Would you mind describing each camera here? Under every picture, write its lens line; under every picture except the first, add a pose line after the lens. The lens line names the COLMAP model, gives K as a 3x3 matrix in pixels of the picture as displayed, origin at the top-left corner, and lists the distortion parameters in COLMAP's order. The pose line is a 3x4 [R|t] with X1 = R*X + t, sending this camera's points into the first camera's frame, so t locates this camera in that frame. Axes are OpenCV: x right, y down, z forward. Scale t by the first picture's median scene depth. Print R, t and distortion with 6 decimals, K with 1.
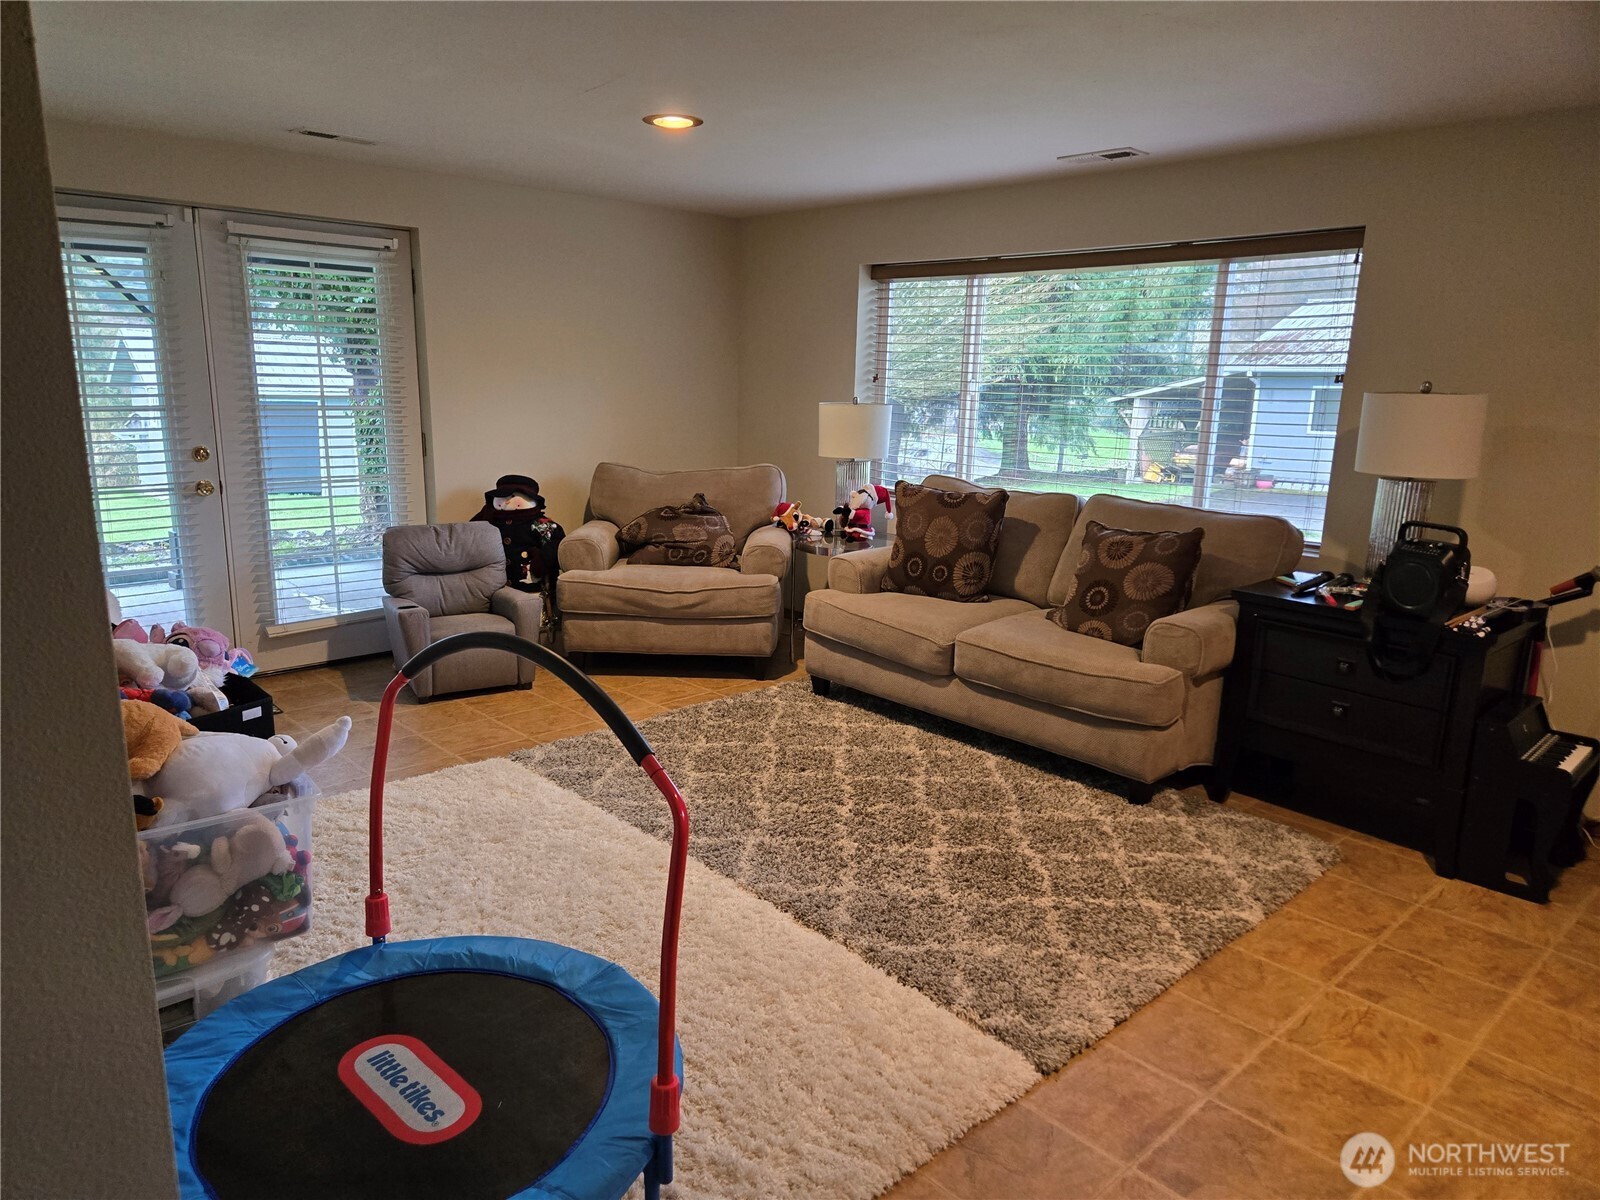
lens RADIAL K [[1064.2, 0, 796.8], [0, 1064.2, 602.4], [0, 0, 1]] dist [0.071061, -0.040866]
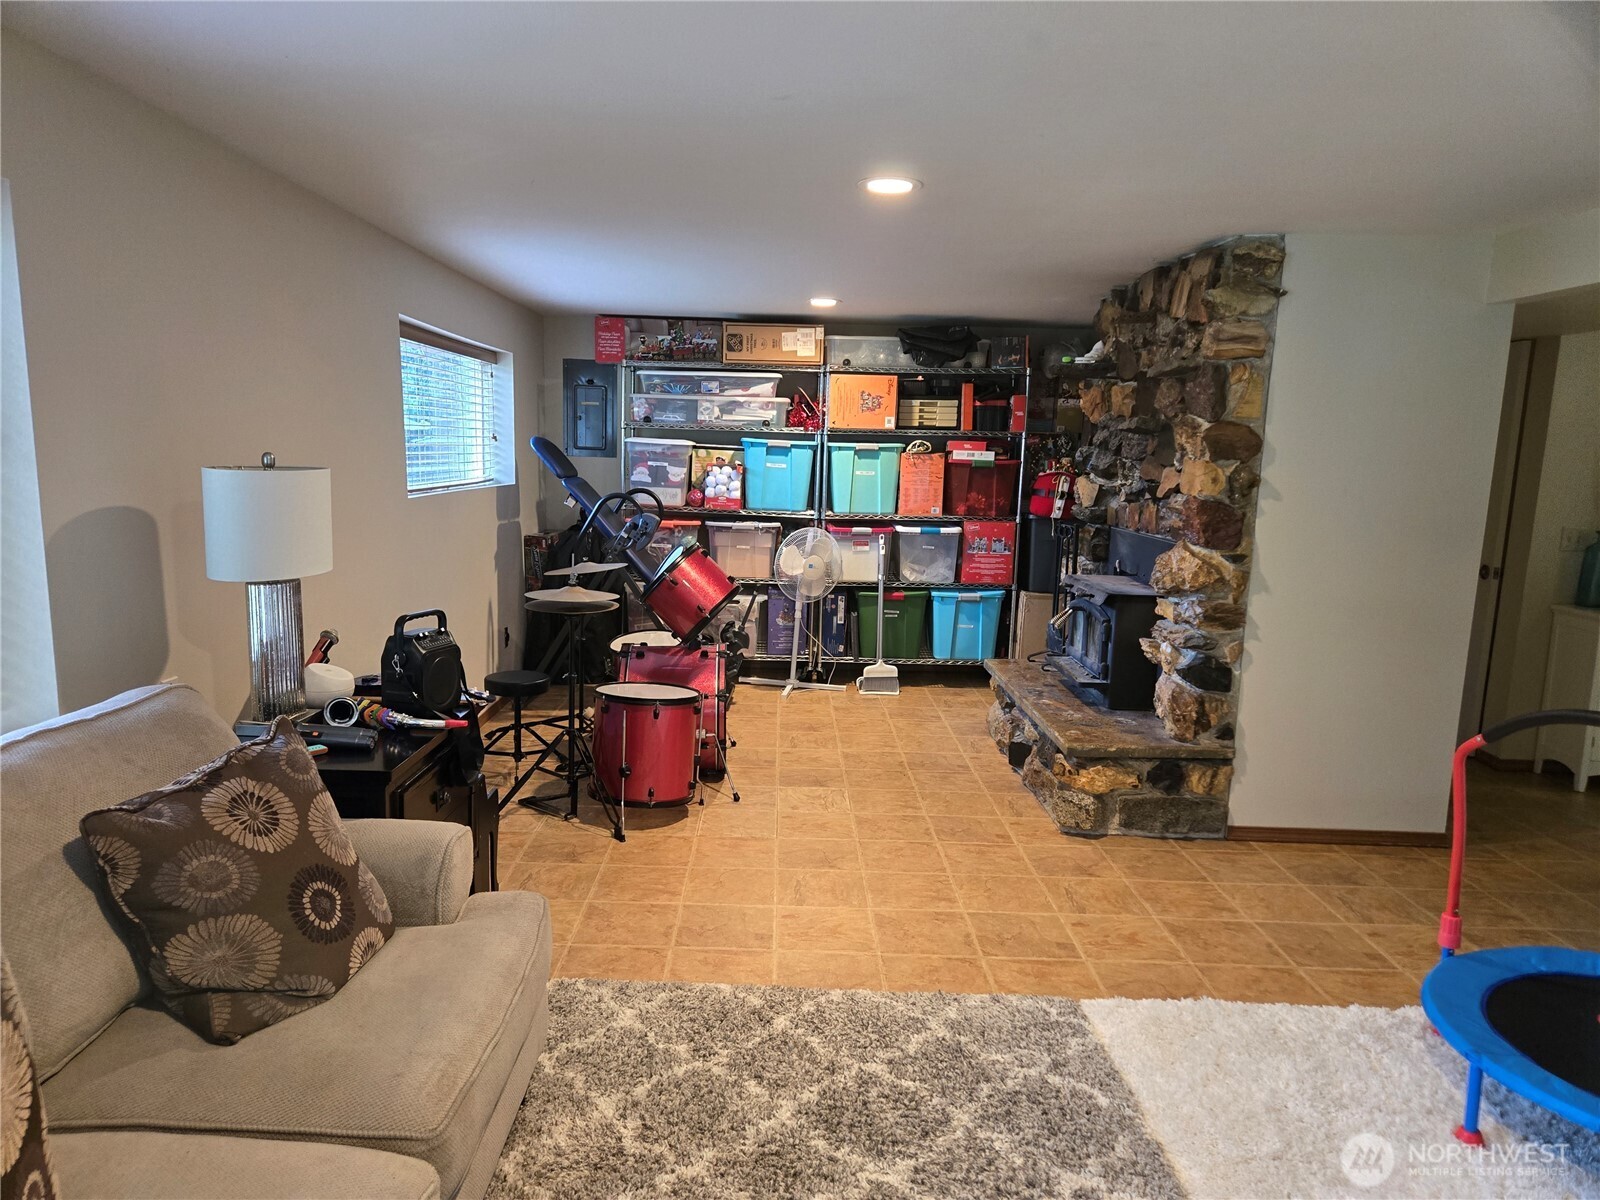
lens RADIAL K [[1064.2, 0, 795.3], [0, 1064.2, 603.8], [0, 0, 1]] dist [0.071061, -0.040866]
pose [[-0.713061, -0.137191, 0.687548, -0.239818], [0.115988, 0.944071, 0.308668, -0.311999], [-0.691441, 0.299846, -0.657269, 1.343296]]
